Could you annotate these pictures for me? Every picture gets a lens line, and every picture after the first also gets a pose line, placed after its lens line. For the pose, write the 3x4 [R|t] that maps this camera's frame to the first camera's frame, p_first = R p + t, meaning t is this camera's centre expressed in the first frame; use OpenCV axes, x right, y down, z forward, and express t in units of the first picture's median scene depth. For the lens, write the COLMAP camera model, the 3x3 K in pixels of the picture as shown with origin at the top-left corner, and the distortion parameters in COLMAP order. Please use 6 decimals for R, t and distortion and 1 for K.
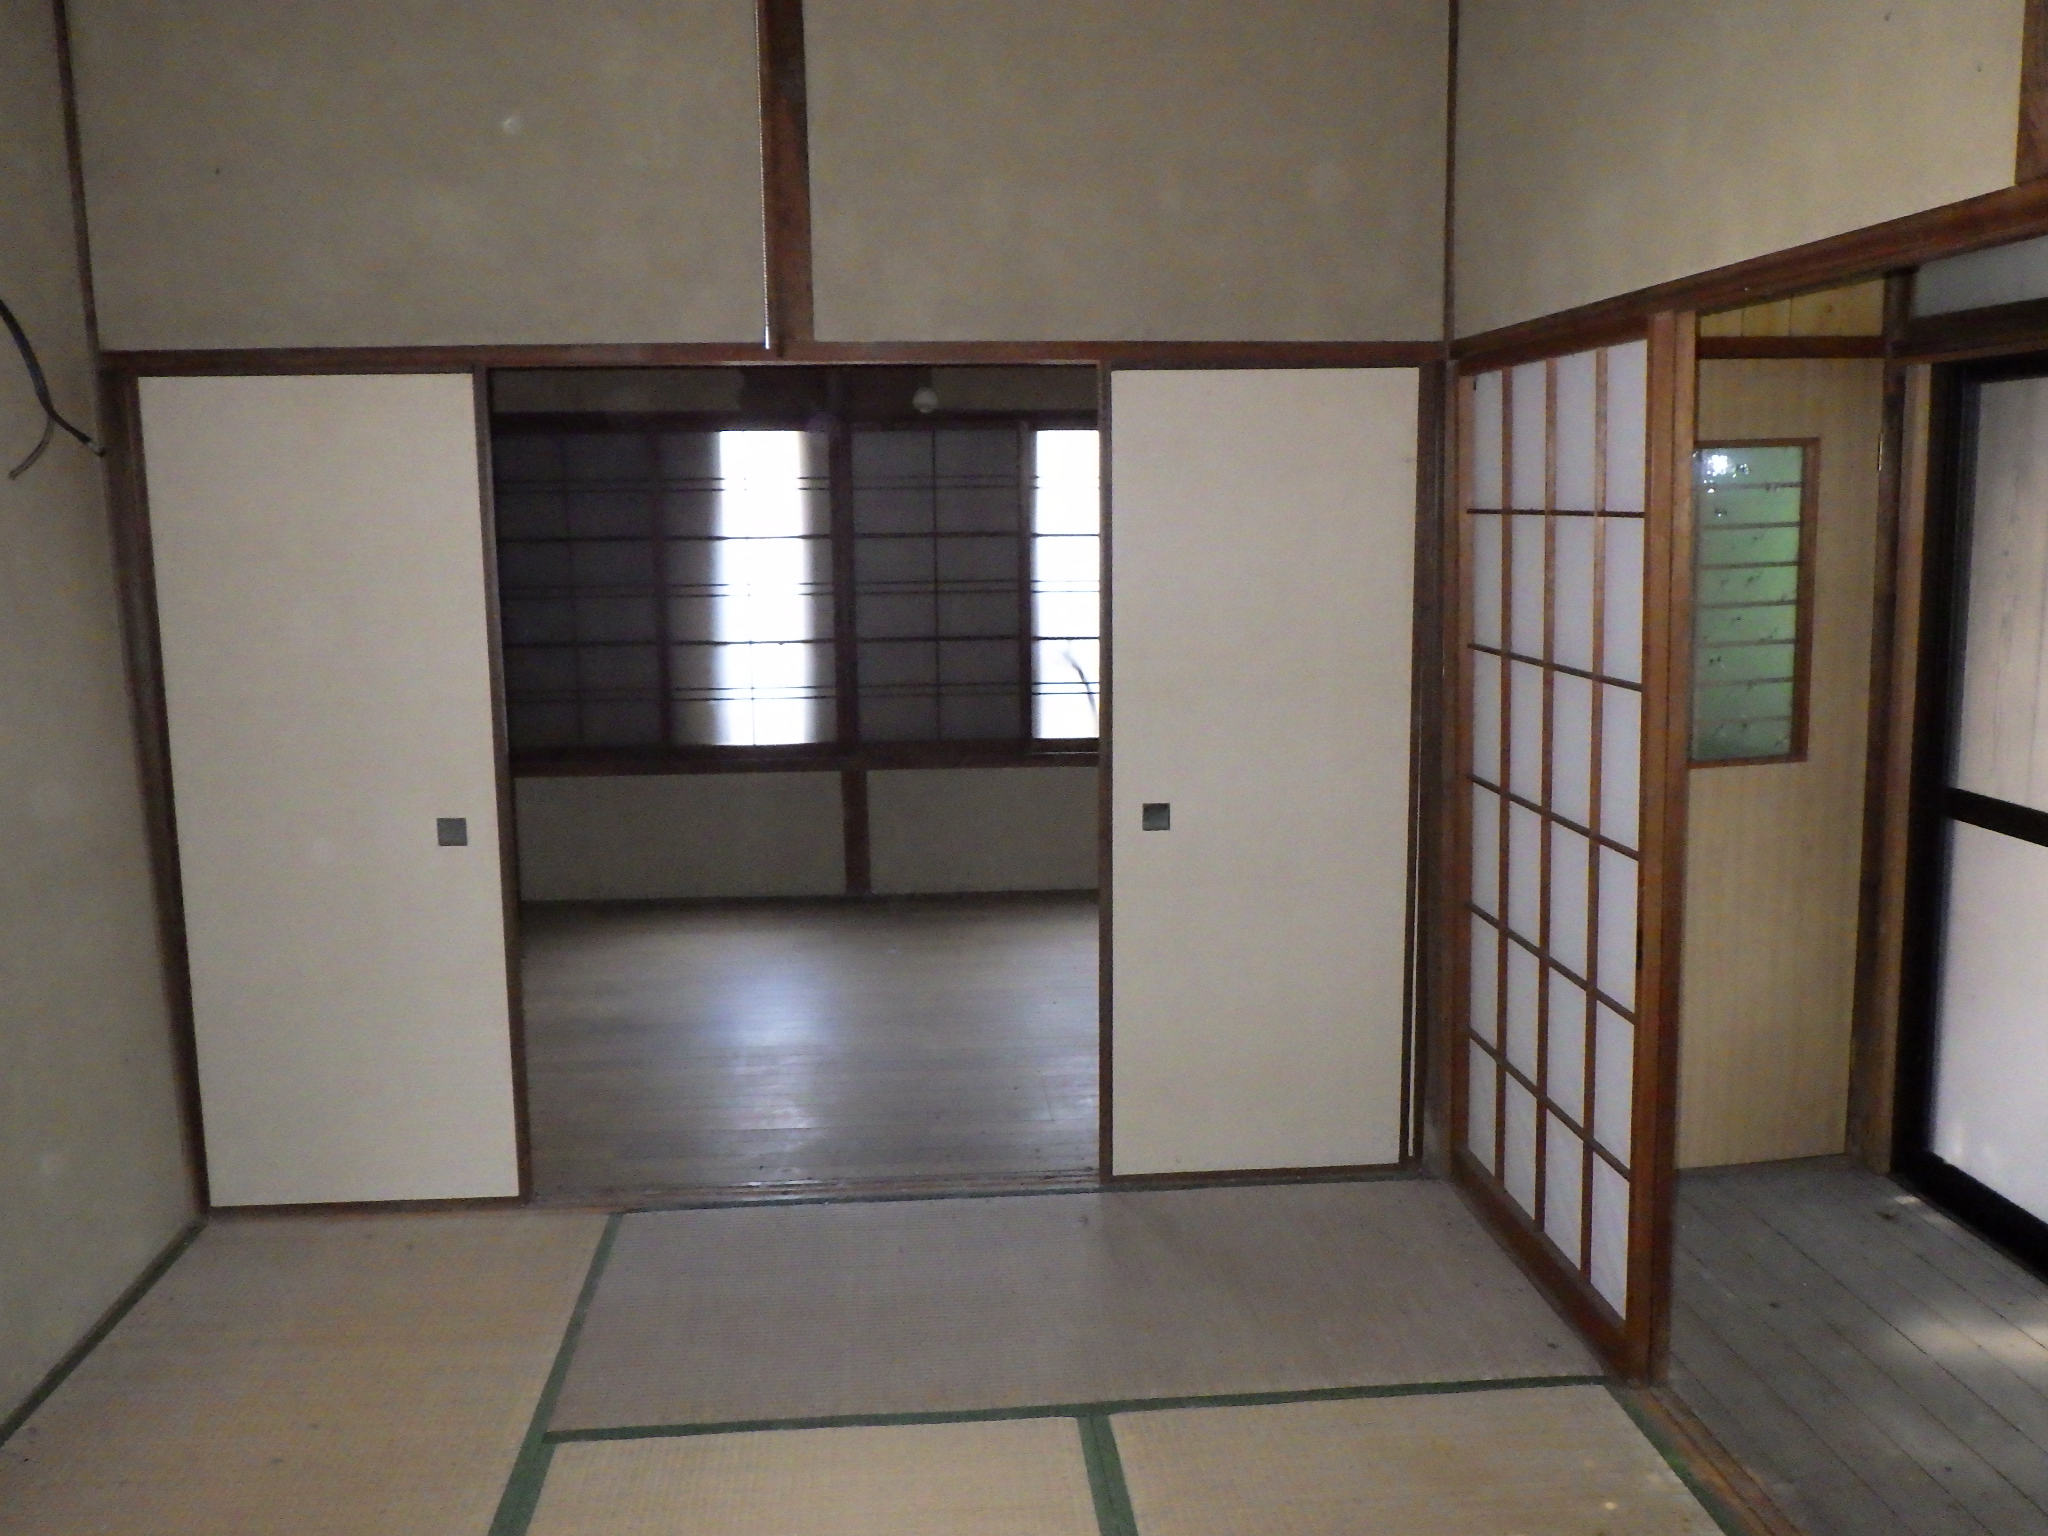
lens RADIAL K [[1676.5, 0, 1084.6], [0, 1676.5, 771.5], [0, 0, 1]] dist [0.048273, -0.005795]
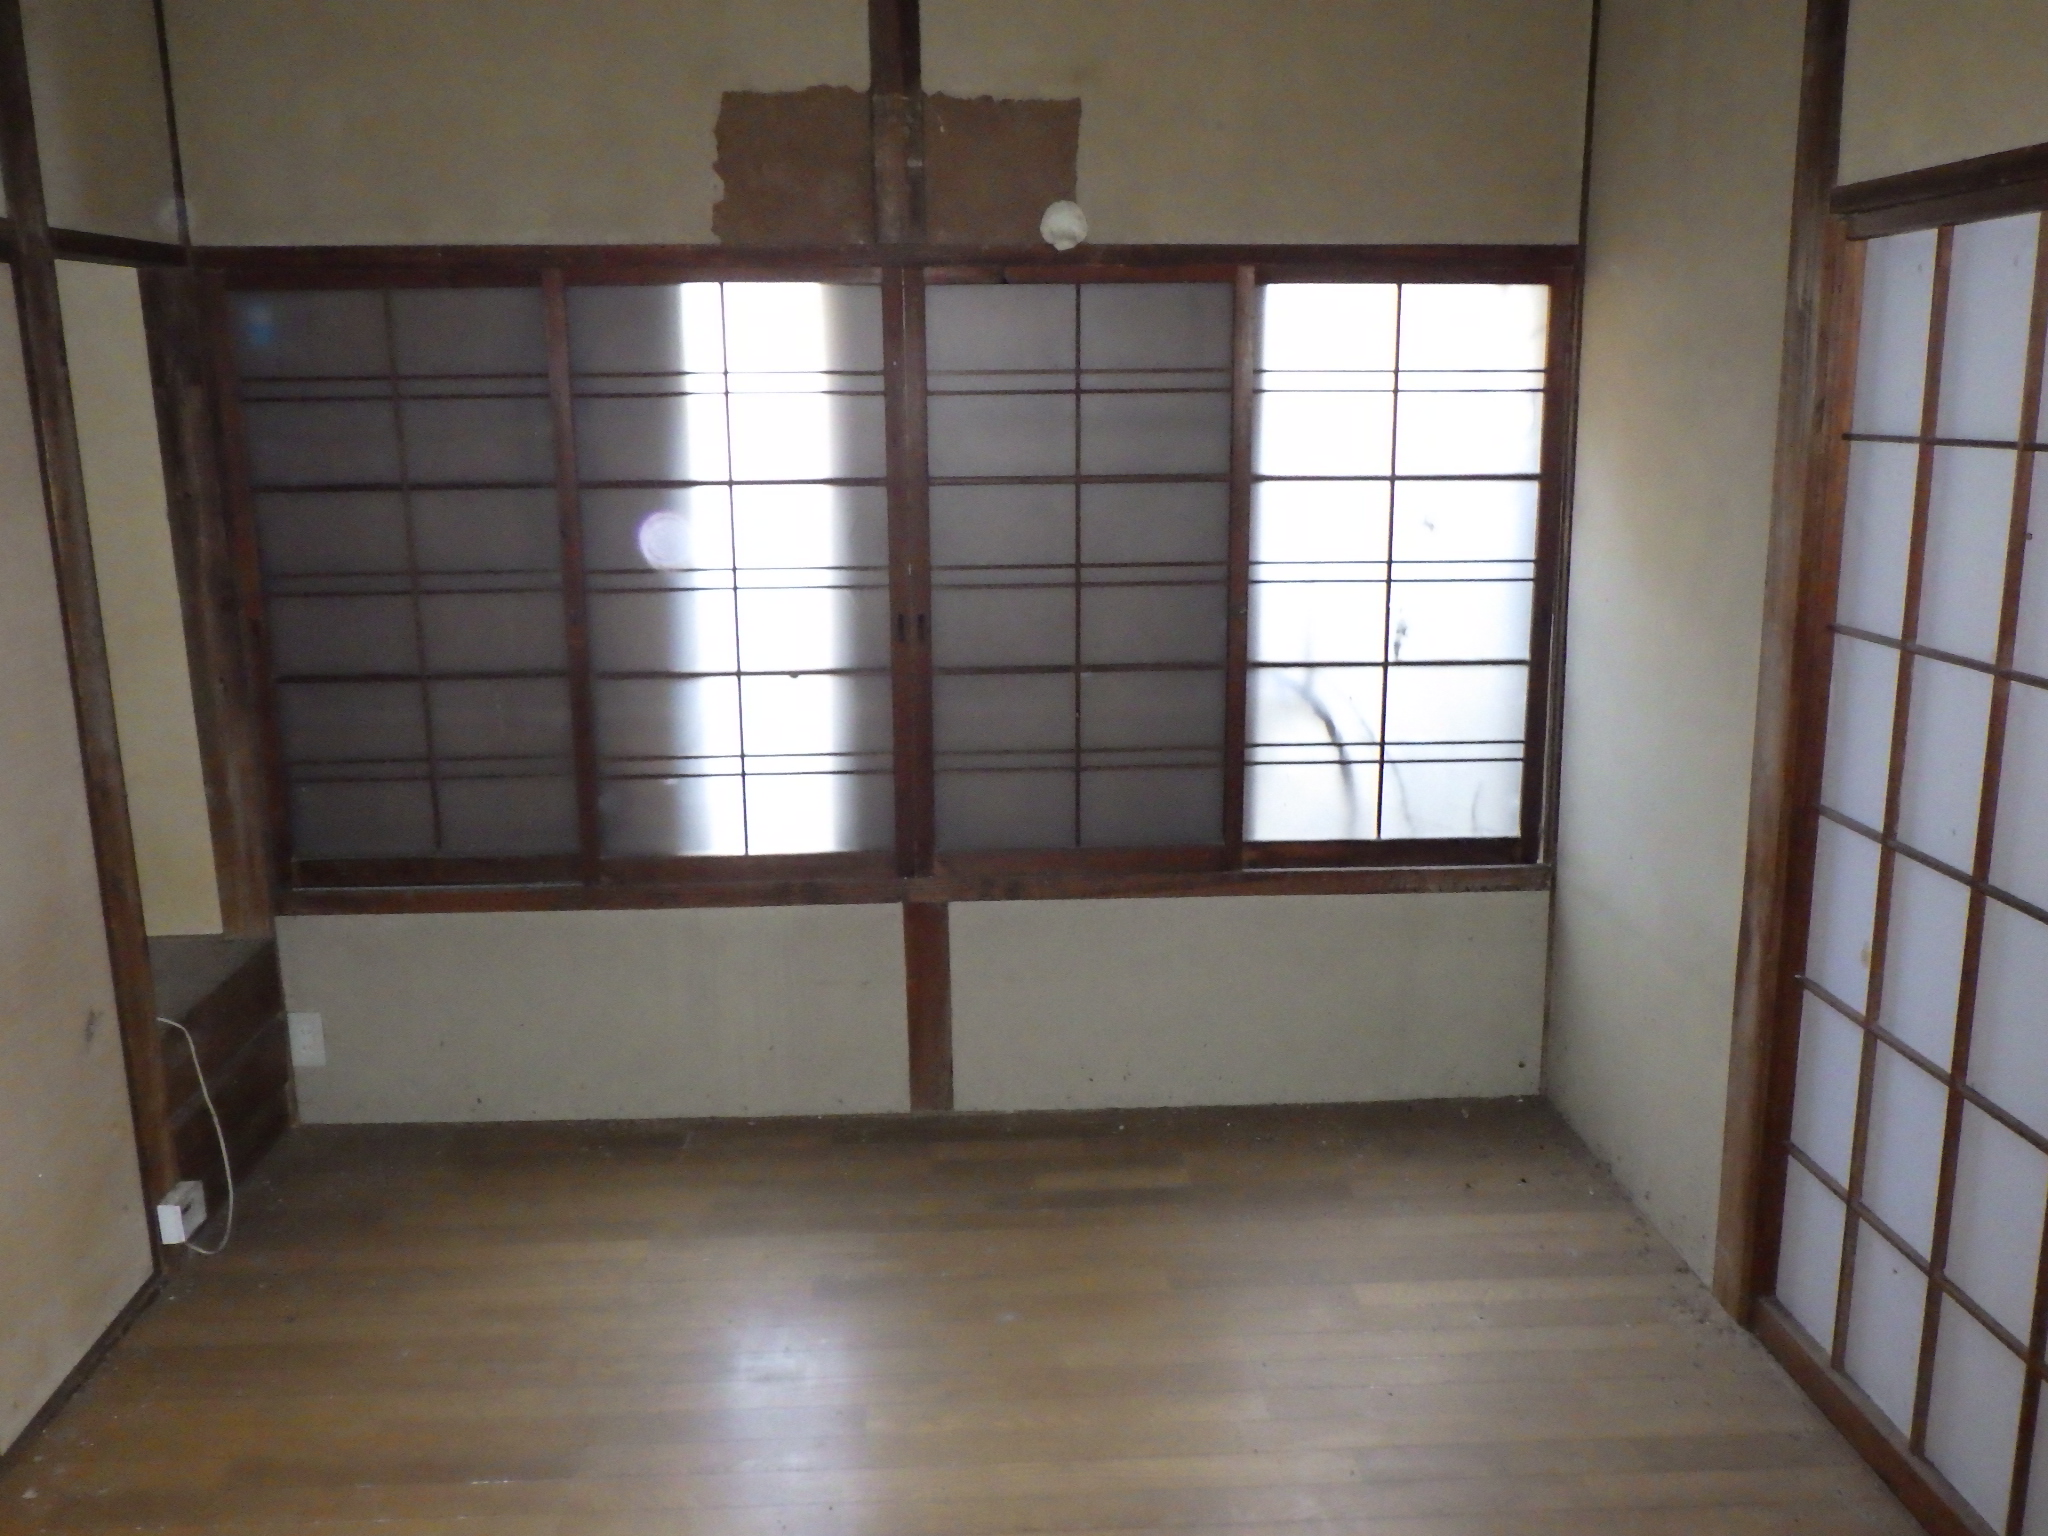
lens RADIAL K [[1676.5, 0, 1084.6], [0, 1676.5, 771.5], [0, 0, 1]] dist [0.048273, -0.005795]
pose [[0.995619, 0.021867, -0.090911, -0.035130], [-0.018140, 0.998969, 0.041617, -0.068936], [0.091727, -0.039785, 0.994989, 0.454641]]
